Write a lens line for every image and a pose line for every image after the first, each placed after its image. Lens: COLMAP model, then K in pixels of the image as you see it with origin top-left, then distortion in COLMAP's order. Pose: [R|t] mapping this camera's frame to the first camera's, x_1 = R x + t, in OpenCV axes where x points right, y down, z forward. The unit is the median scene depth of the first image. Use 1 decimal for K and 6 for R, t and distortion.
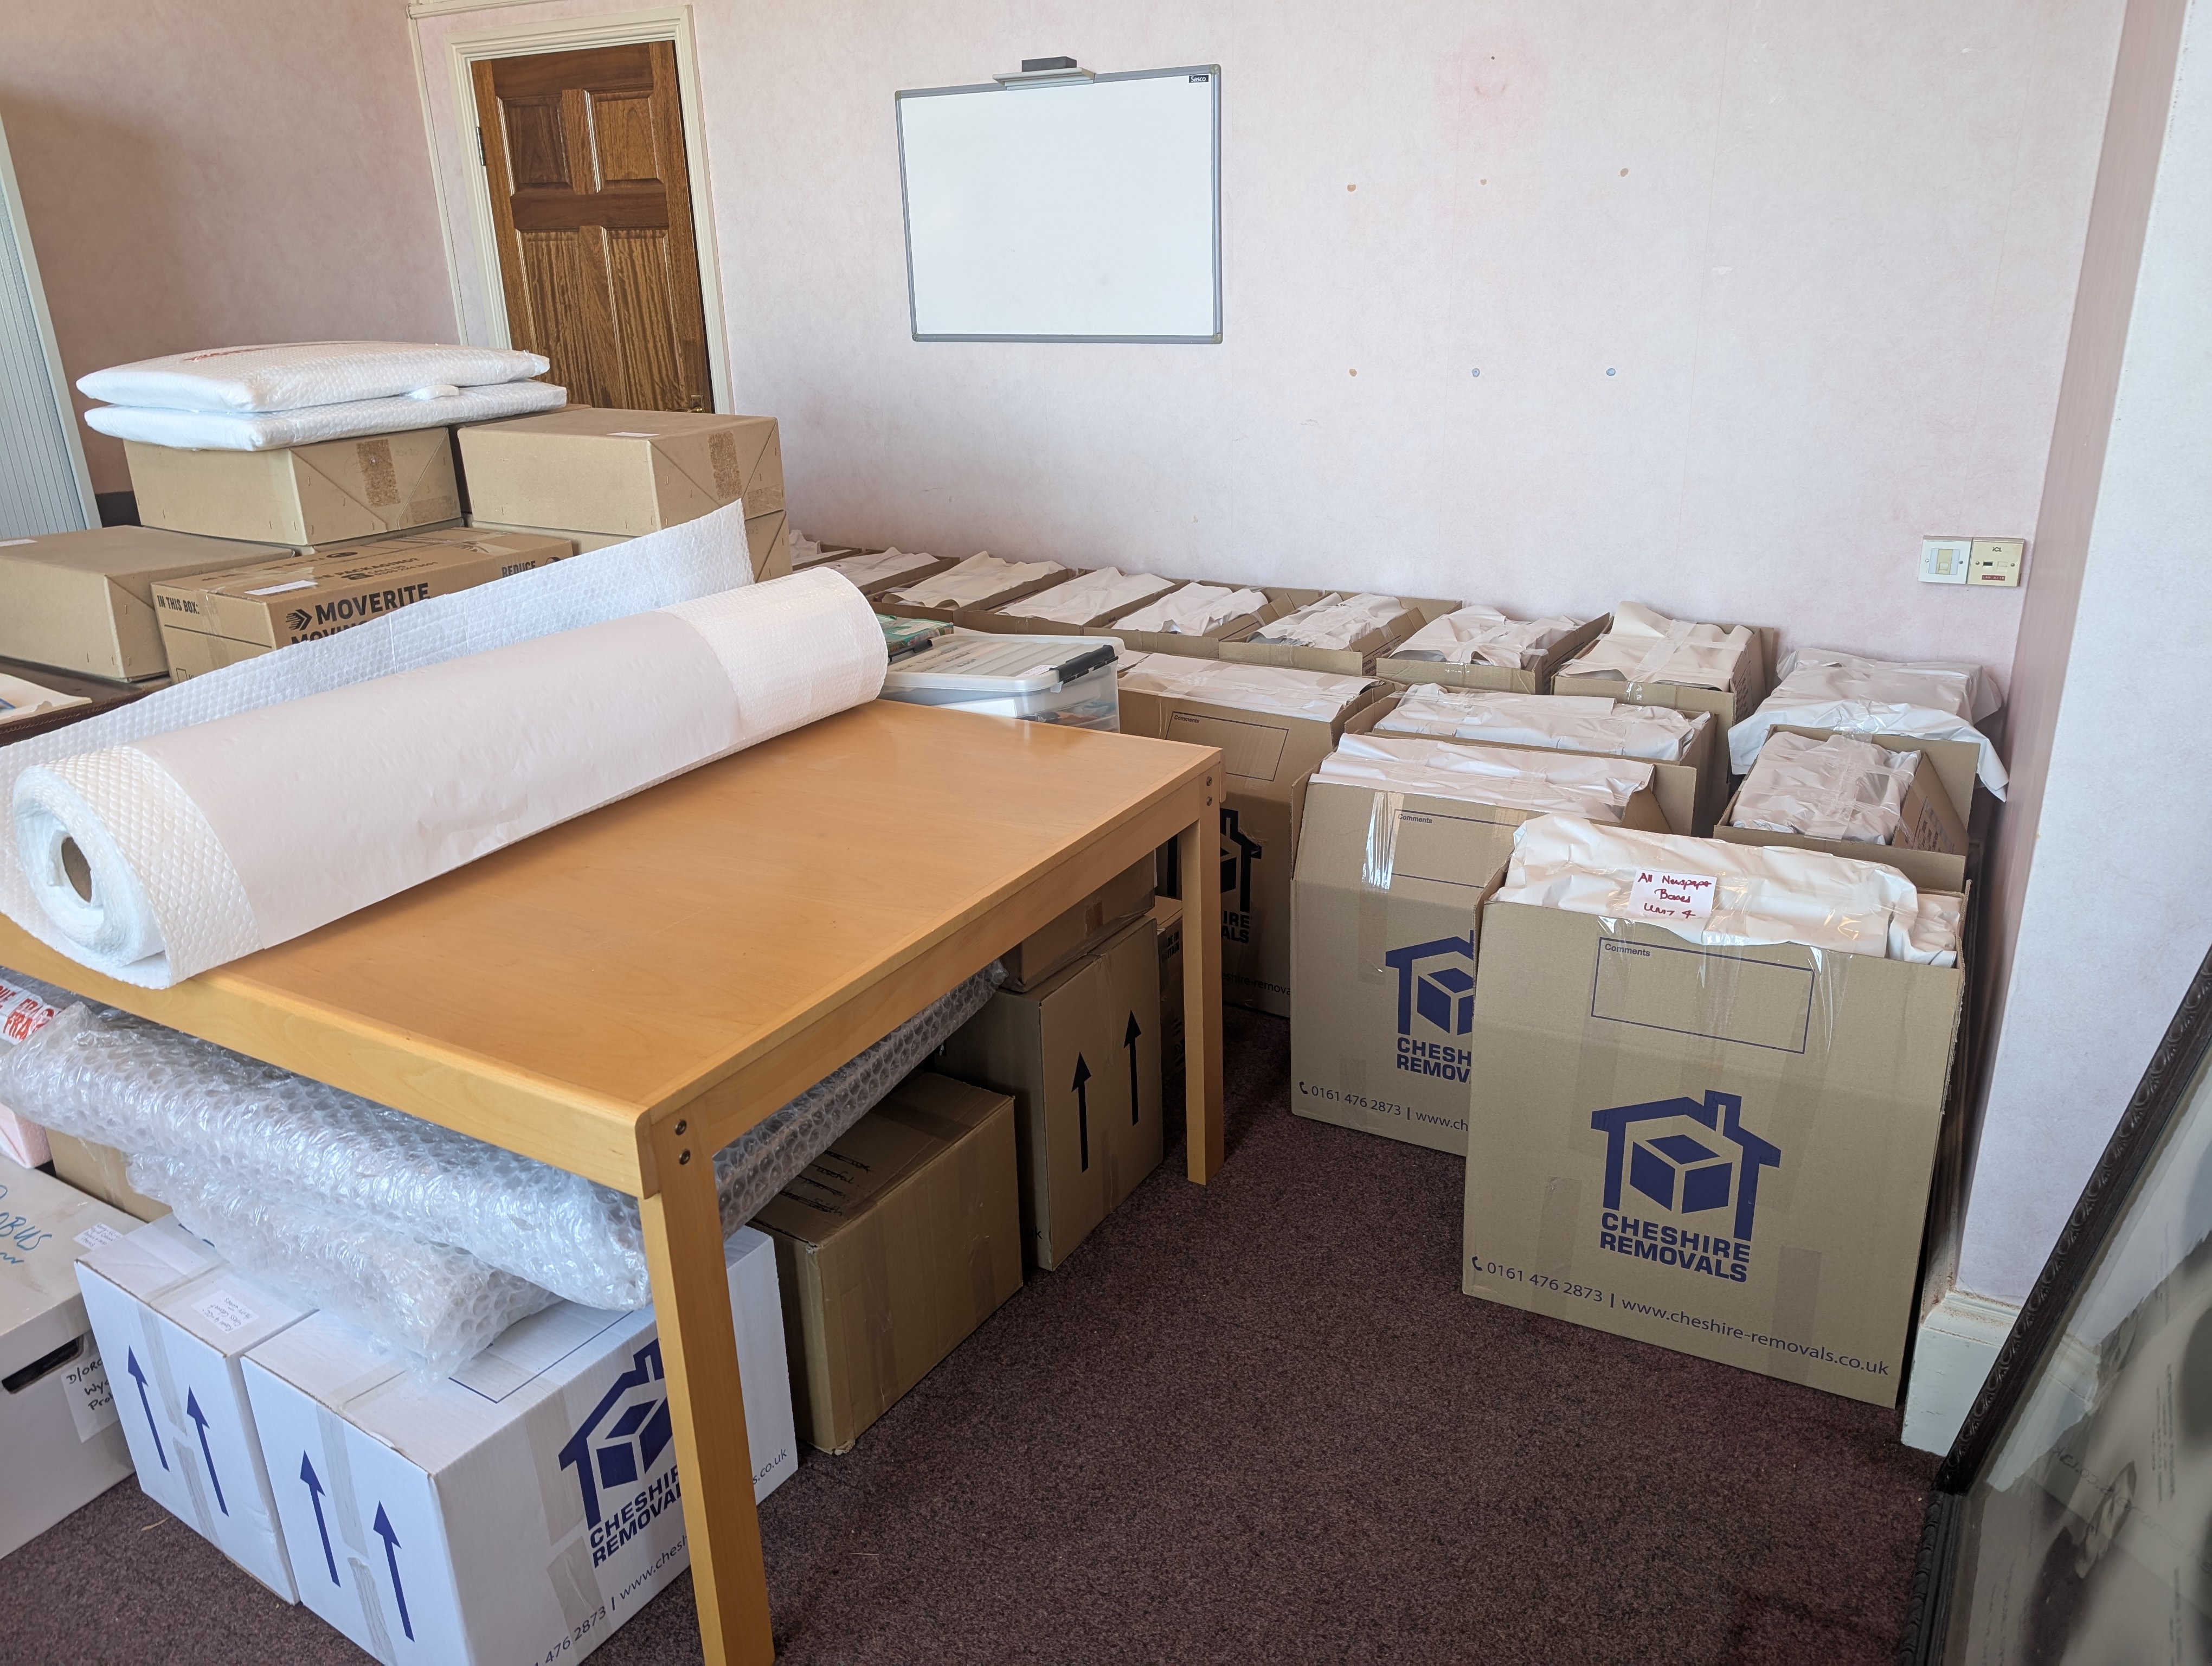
lens RADIAL K [[1586.3, 0, 1091.9], [0, 1586.3, 829.7], [0, 0, 1]] dist [0.025674, -0.020507]
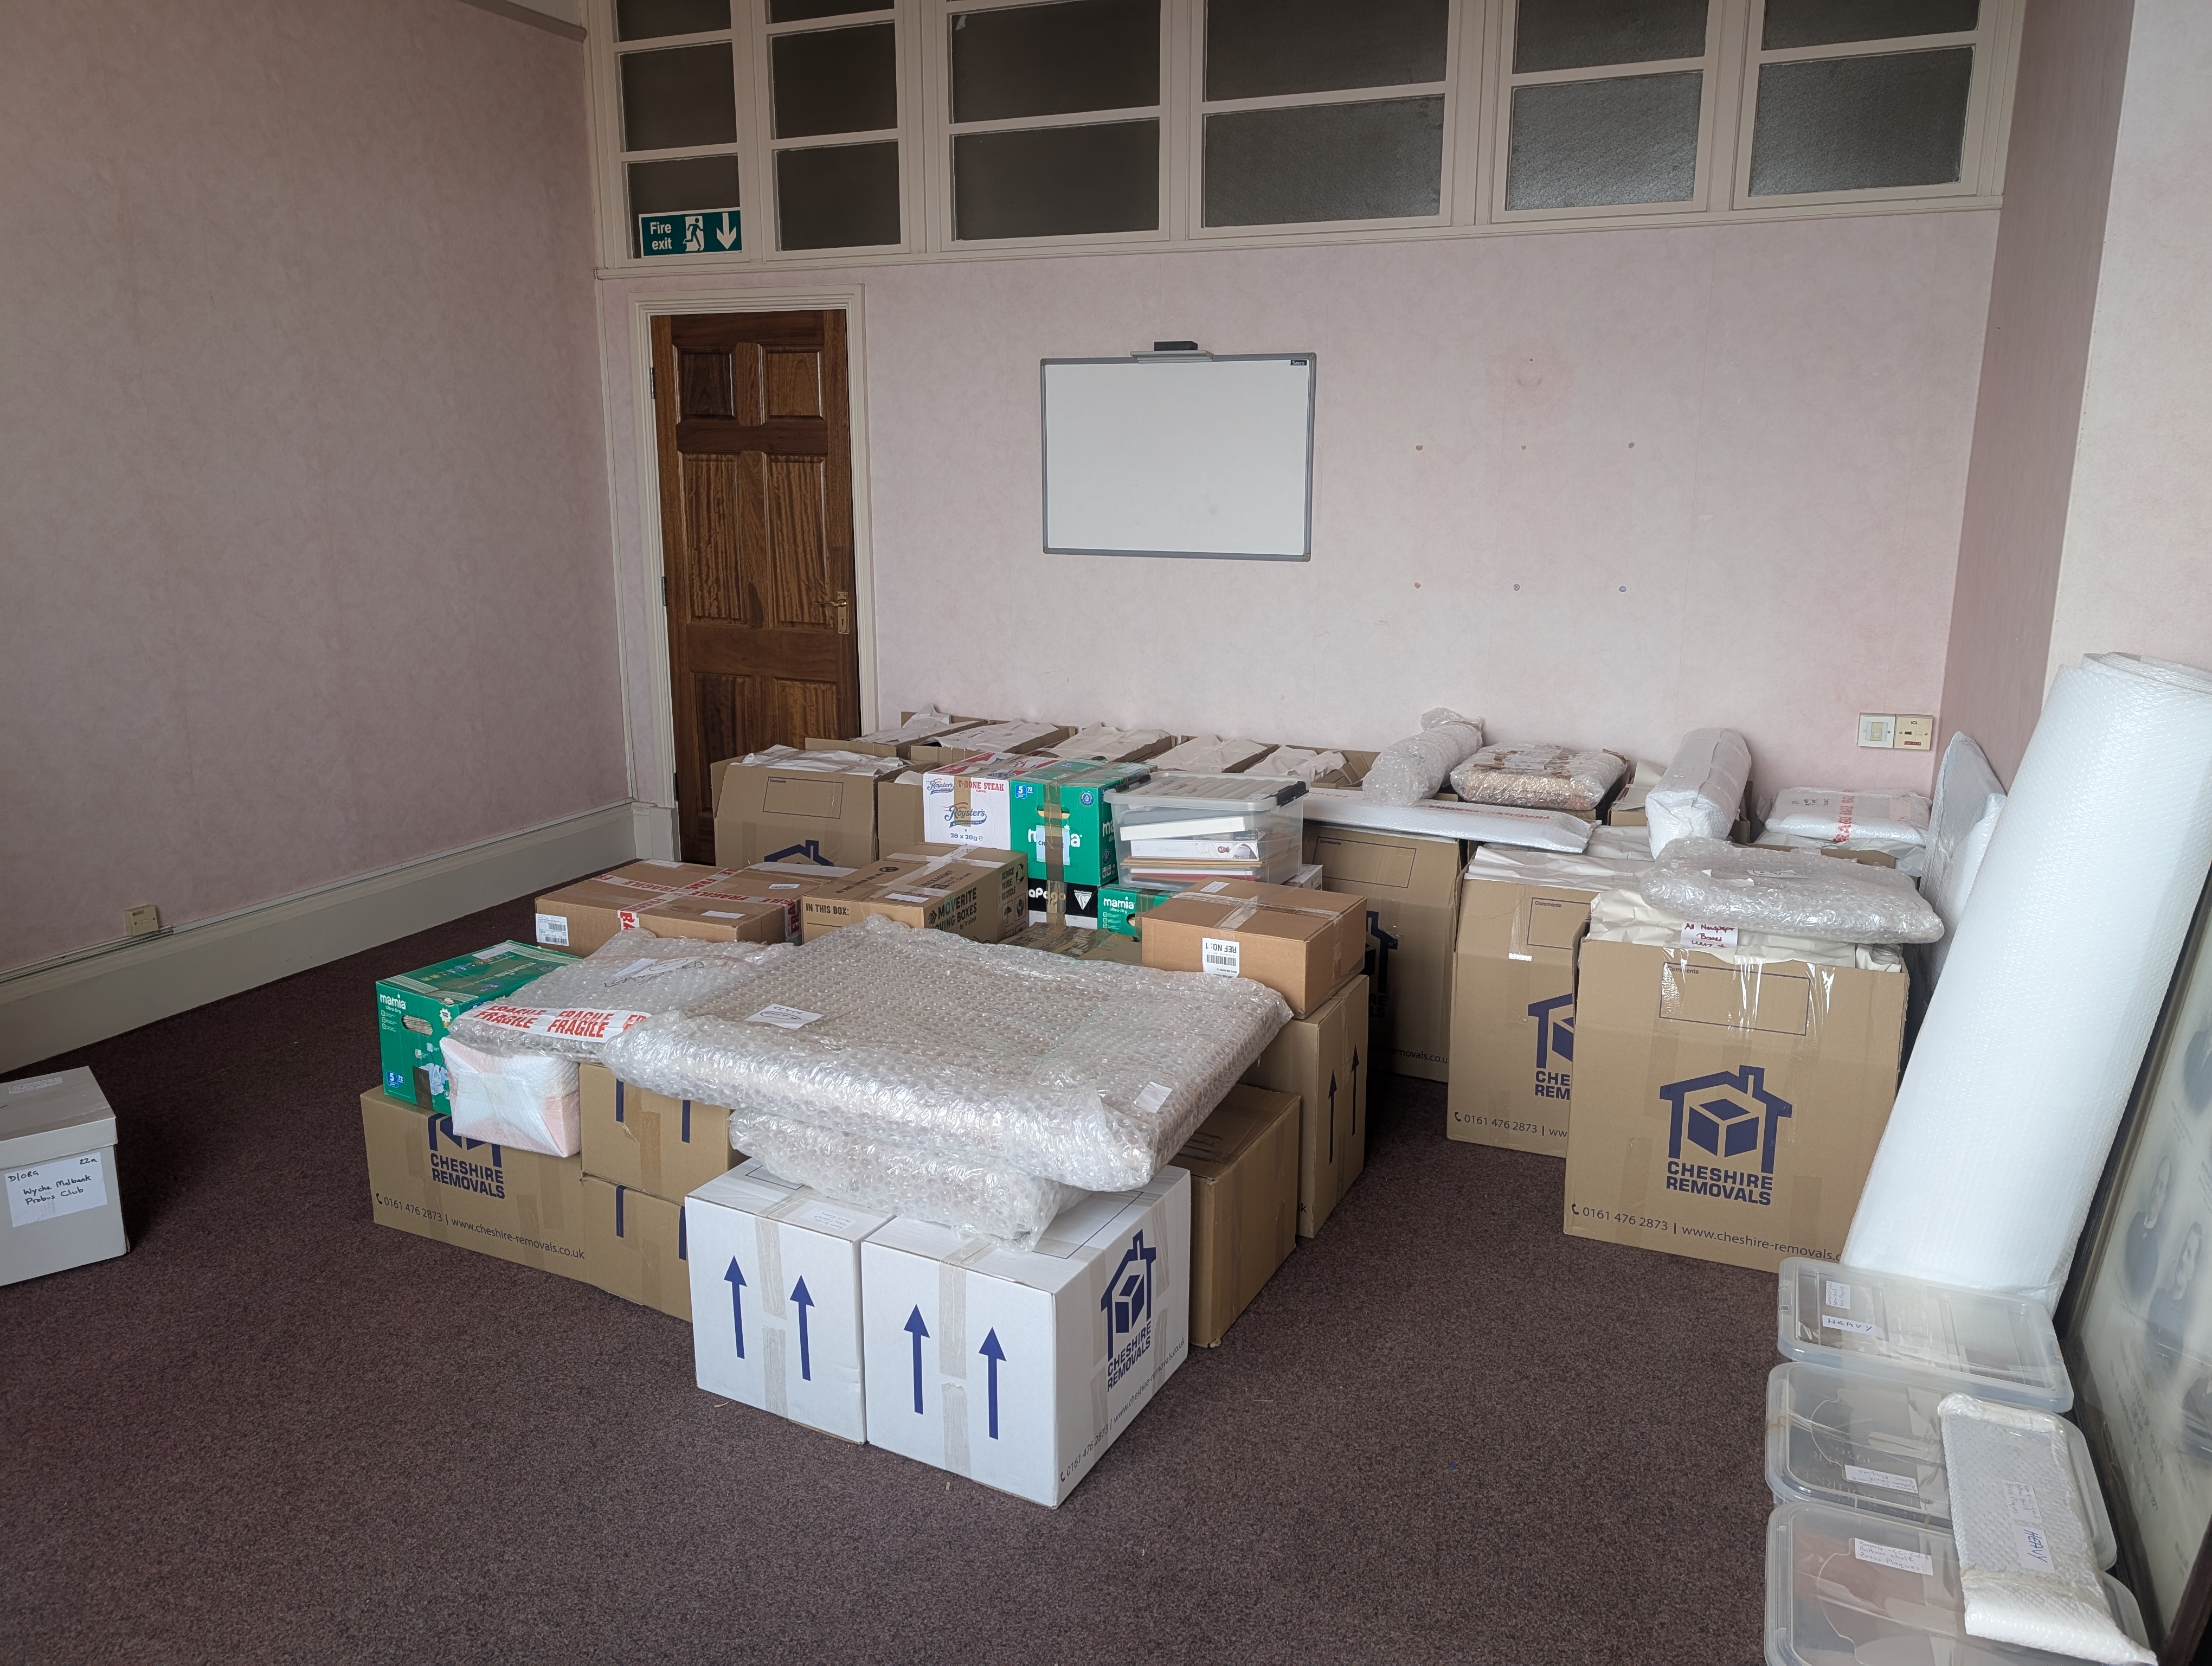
lens RADIAL K [[1586.3, 0, 1120.1], [0, 1586.3, 835.3], [0, 0, 1]] dist [0.025674, -0.020507]
pose [[0.993819, 0.006282, 0.110832, -0.211472], [0.007351, 0.992482, -0.122171, 0.066494], [-0.110766, 0.122231, 0.986301, -0.208779]]
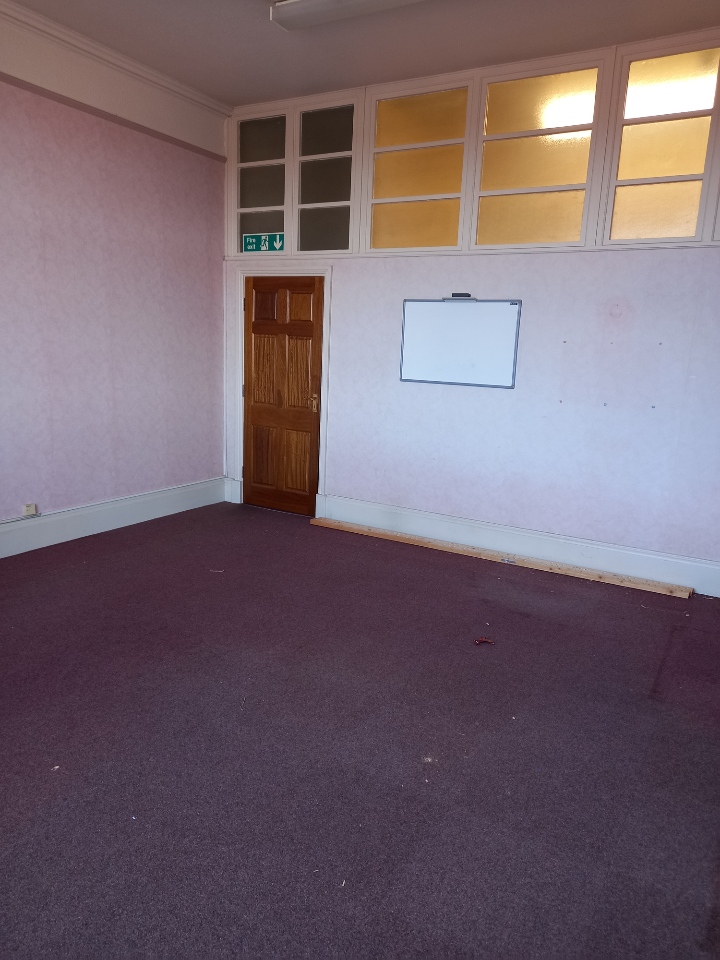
lens RADIAL K [[695.9, 0, 358.6], [0, 695.9, 495.7], [0, 0, 1]] dist [0.060051, -0.031621]
pose [[0.997463, 0.071188, -0.000194, -0.193991], [-0.070524, 0.987779, -0.138991, 0.090991], [-0.009703, 0.138652, 0.990294, -0.254119]]
